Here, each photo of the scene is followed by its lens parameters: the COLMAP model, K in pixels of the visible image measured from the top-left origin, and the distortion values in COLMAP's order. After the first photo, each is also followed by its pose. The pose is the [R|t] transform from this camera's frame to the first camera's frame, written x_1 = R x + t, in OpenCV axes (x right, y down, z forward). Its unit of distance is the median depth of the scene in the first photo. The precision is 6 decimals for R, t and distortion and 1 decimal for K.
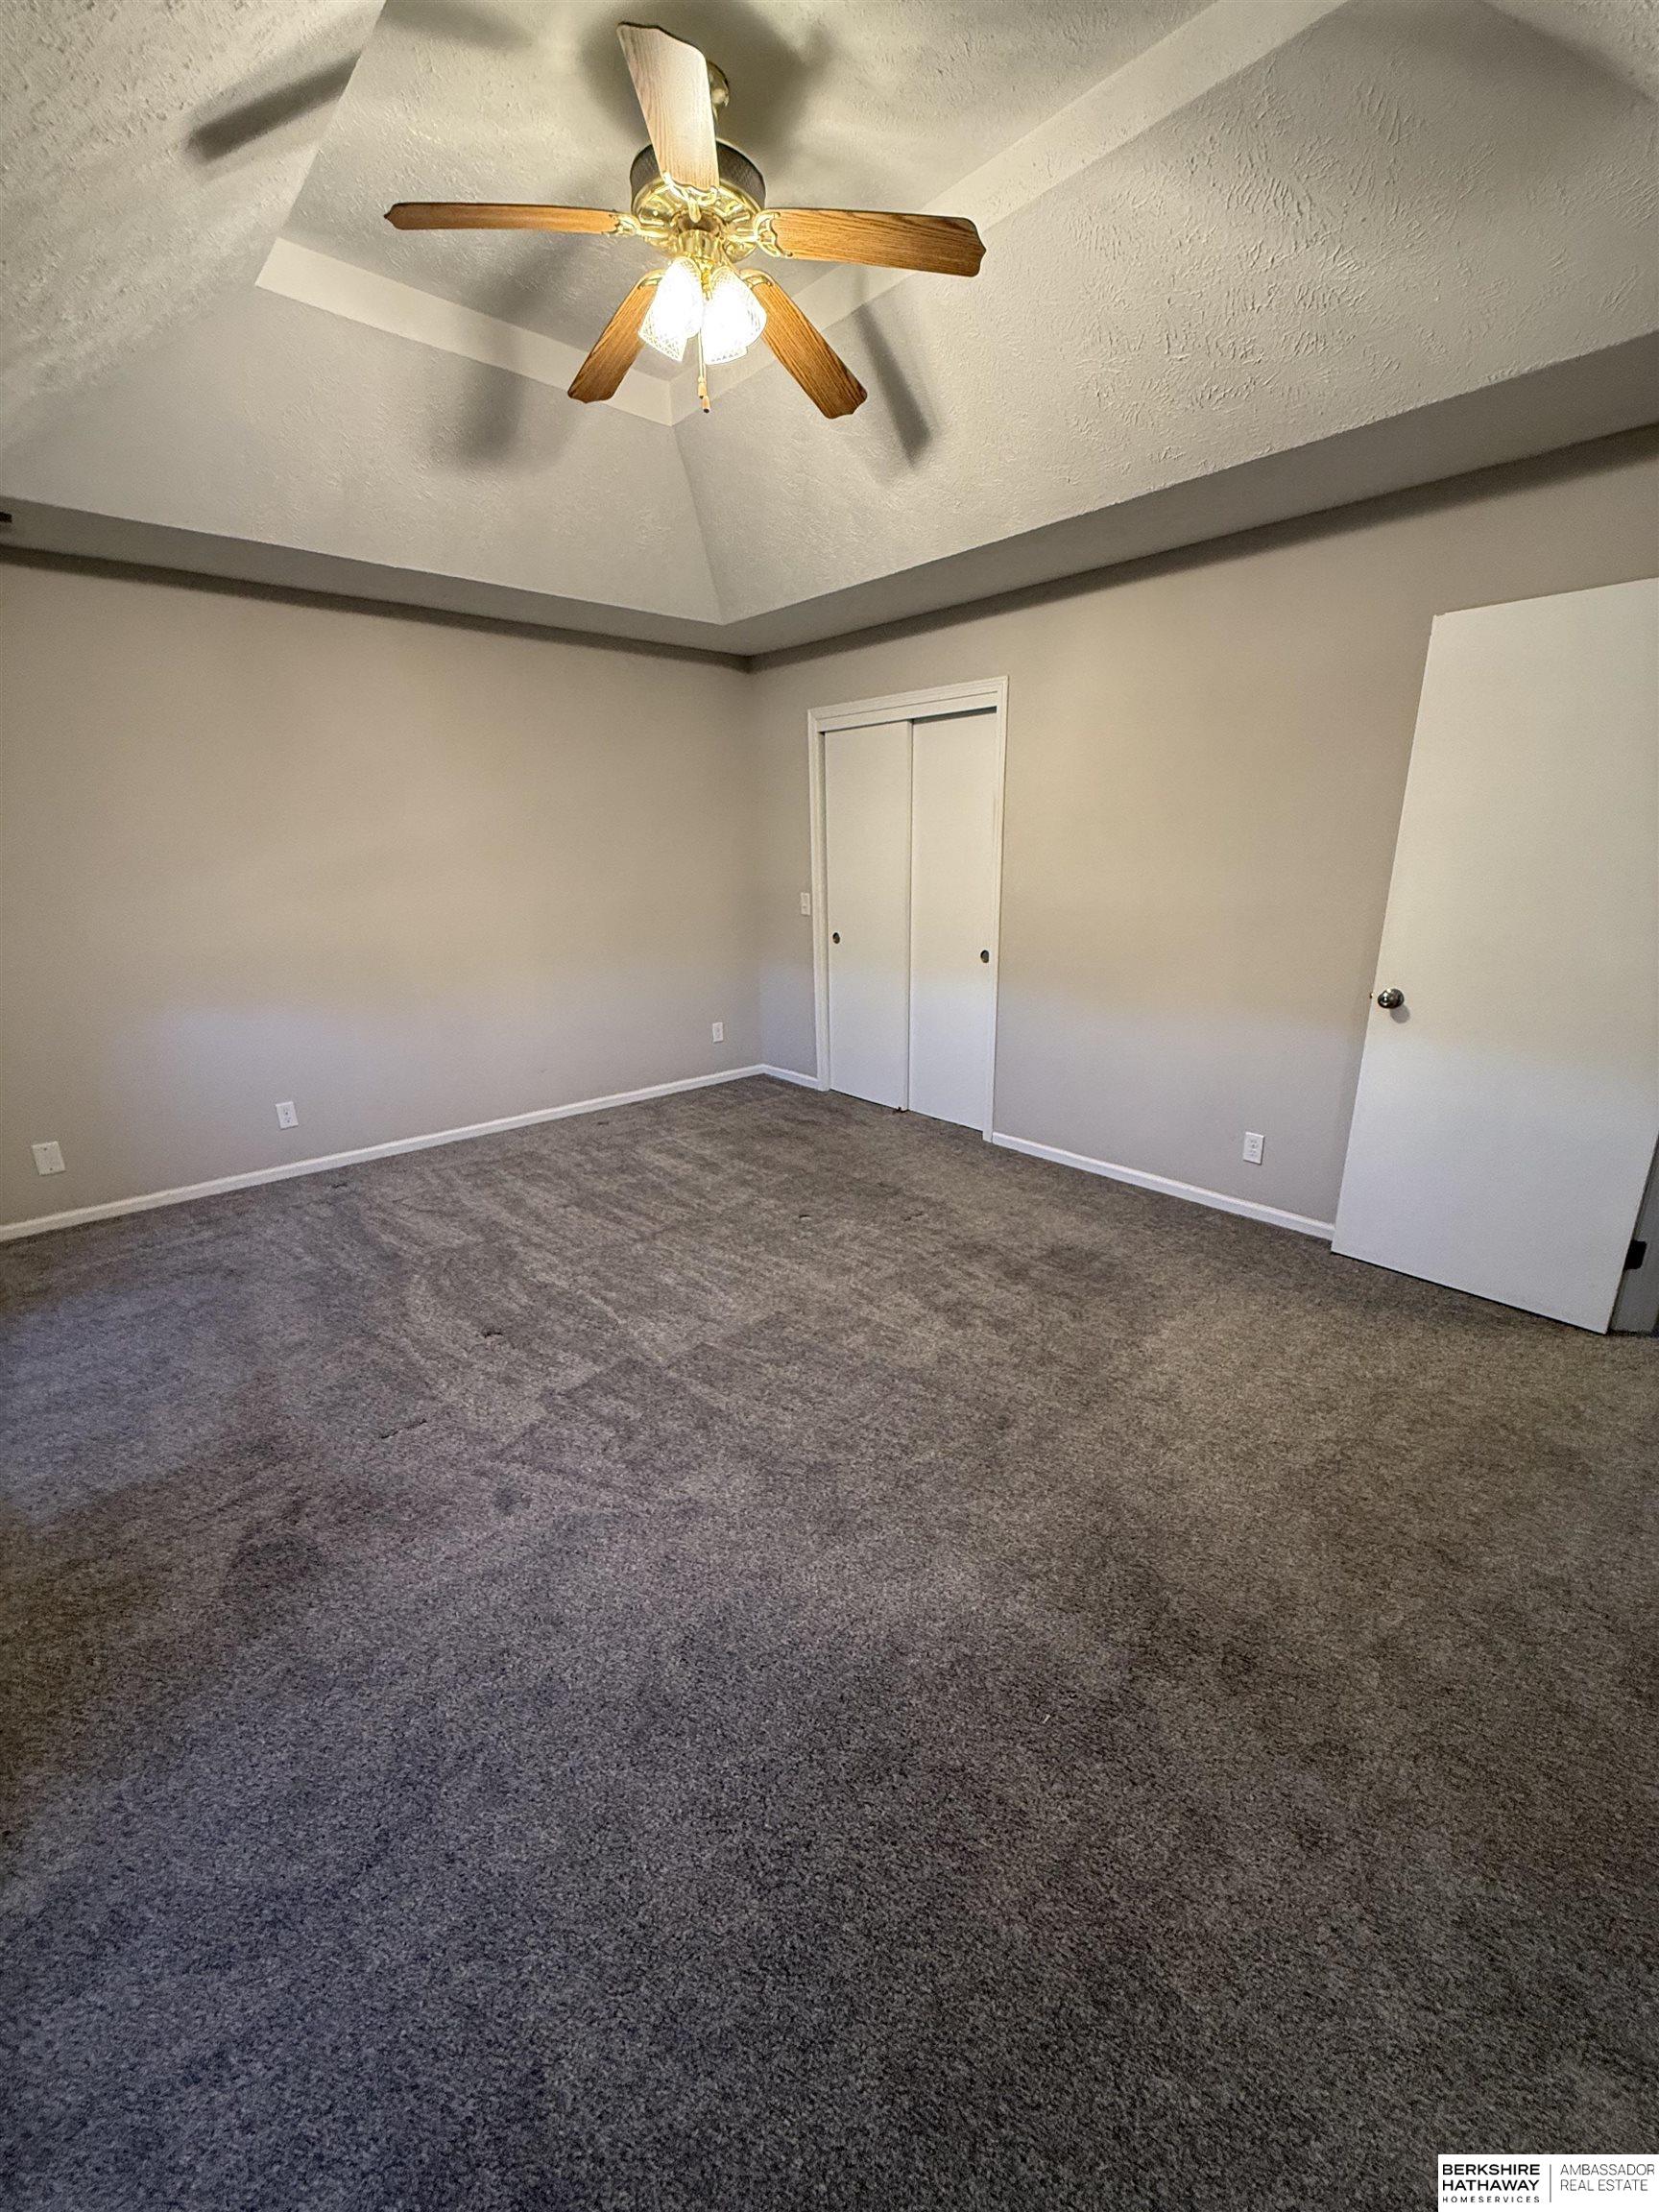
lens RADIAL K [[884.6, 0, 833.0], [0, 884.6, 1102.4], [0, 0, 1]] dist [-0.000005, -0.000721]
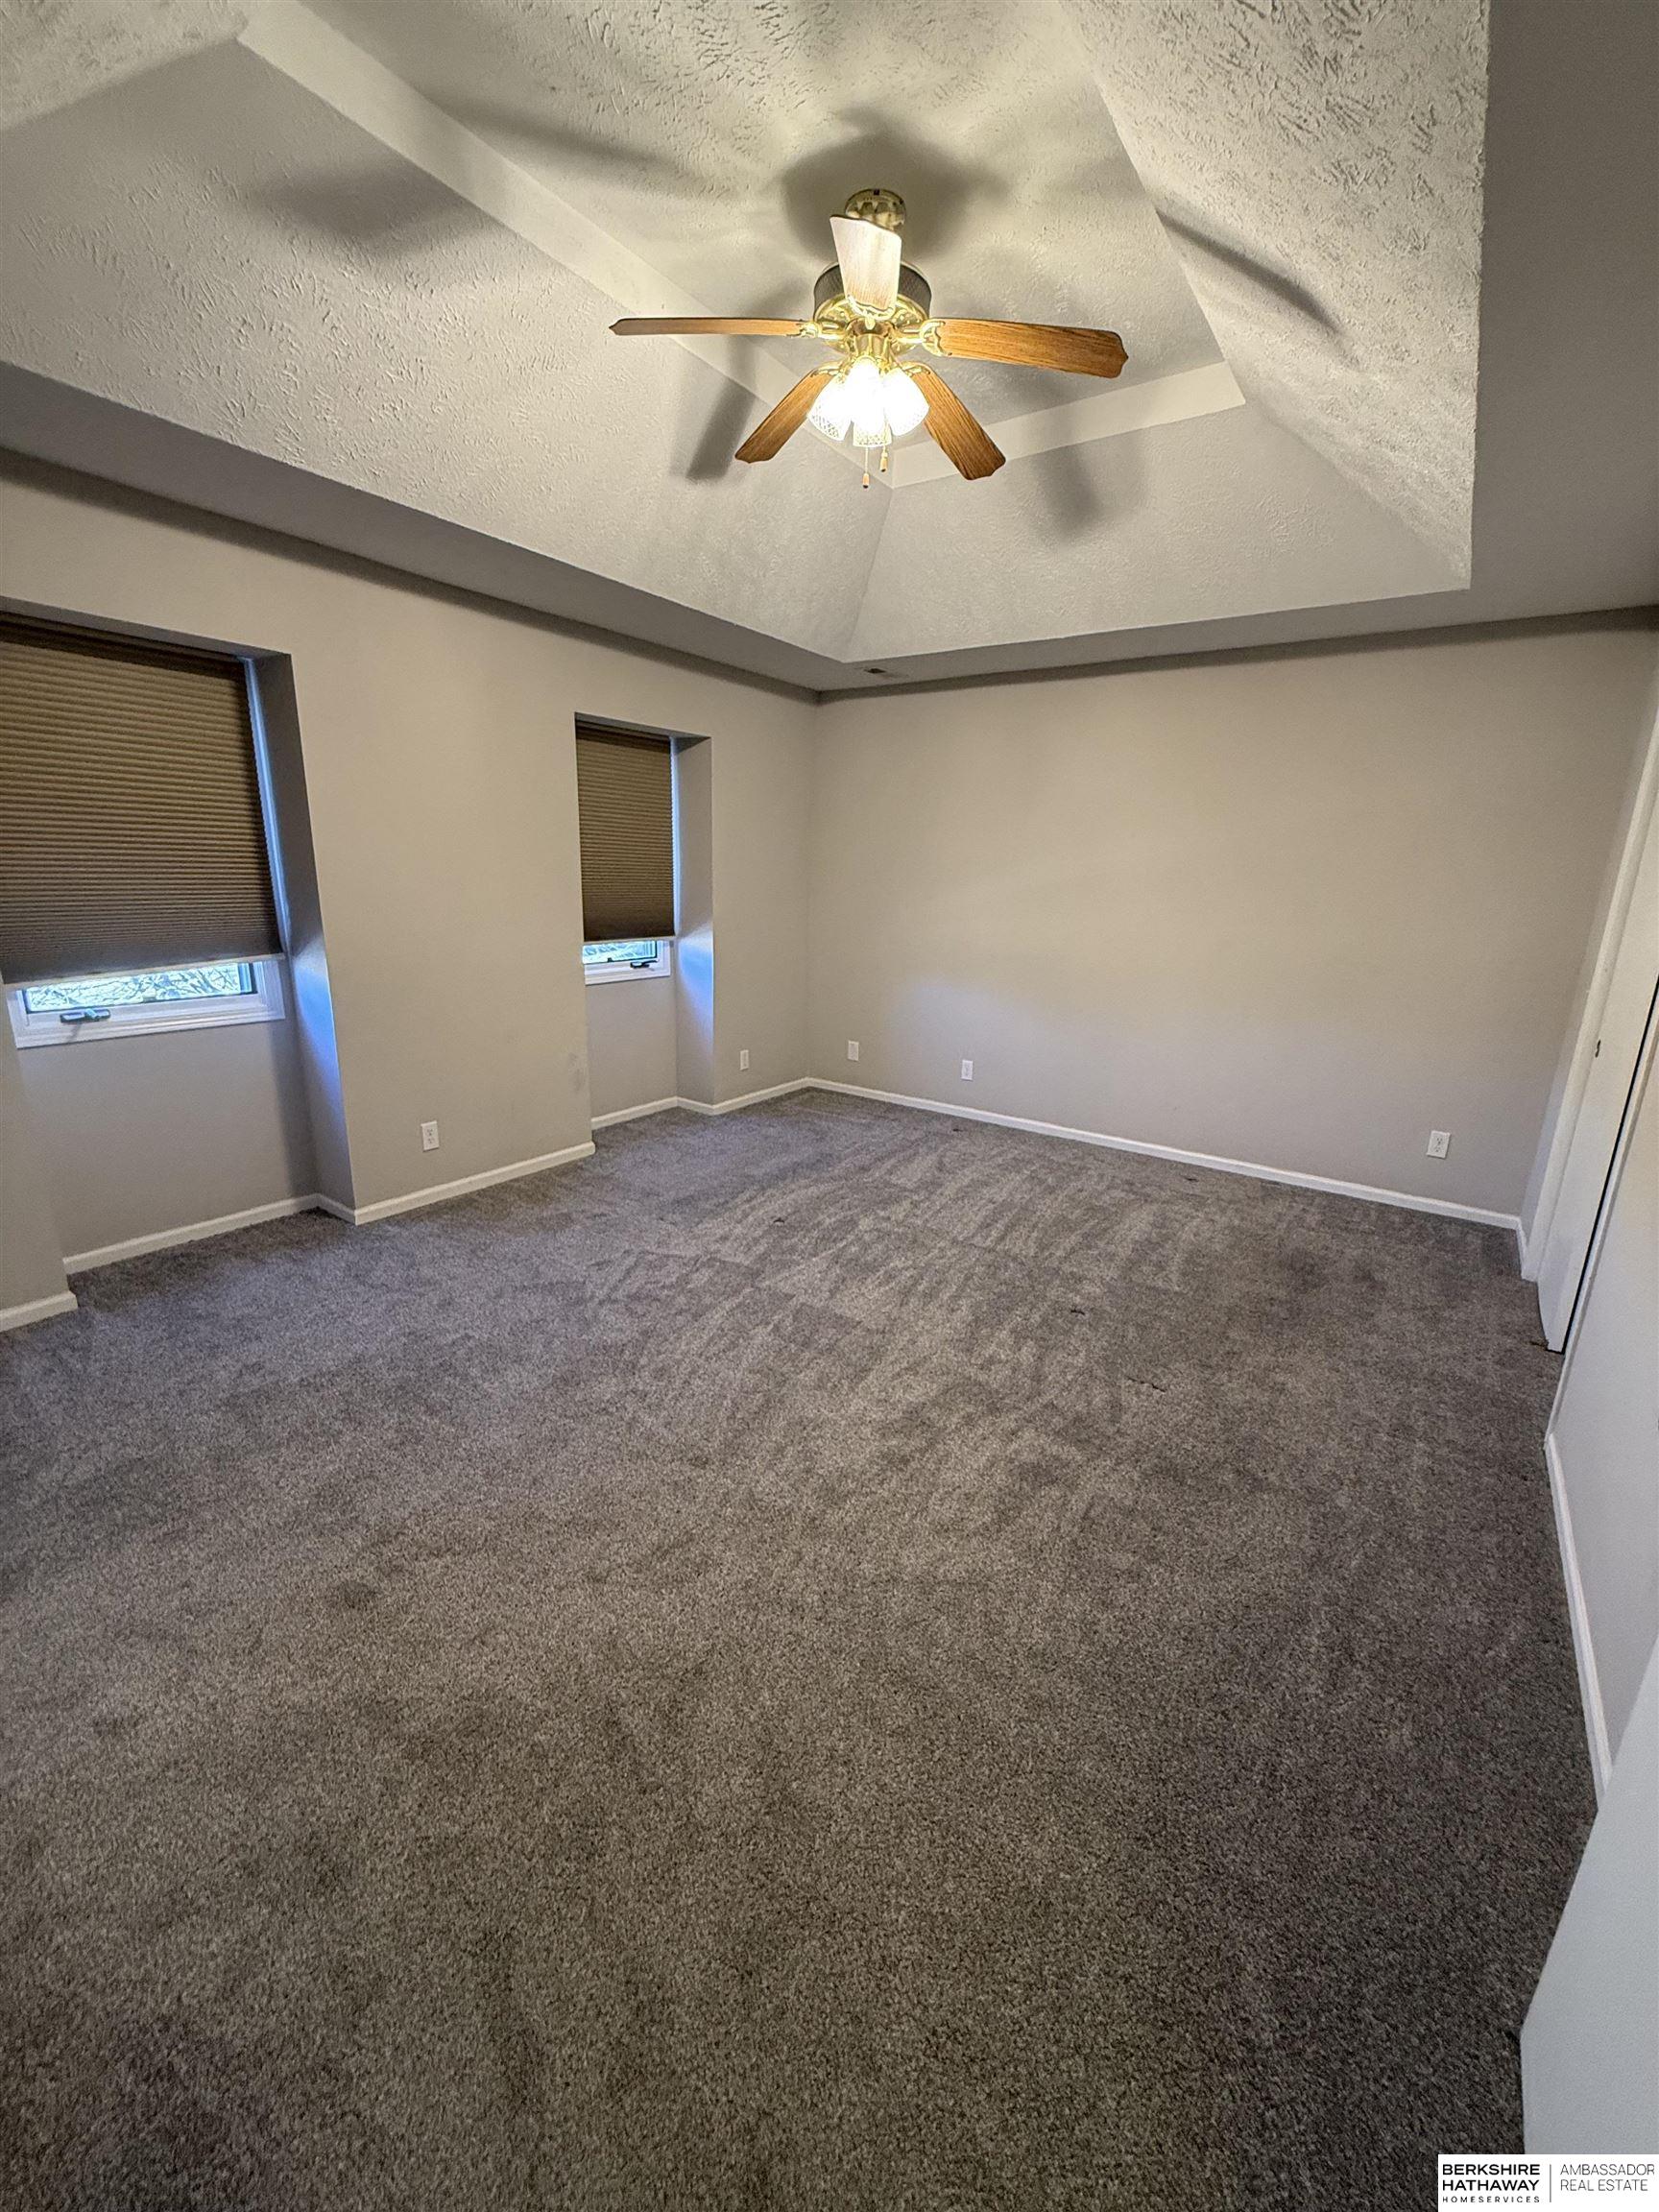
lens RADIAL K [[884.6, 0, 832.7], [0, 884.6, 1104.6], [0, 0, 1]] dist [-0.000005, -0.000721]
pose [[0.222754, 0.271809, -0.936216, 0.639652], [-0.308765, 0.930575, 0.196707, -0.147480], [0.924686, 0.245253, 0.291214, 0.472601]]
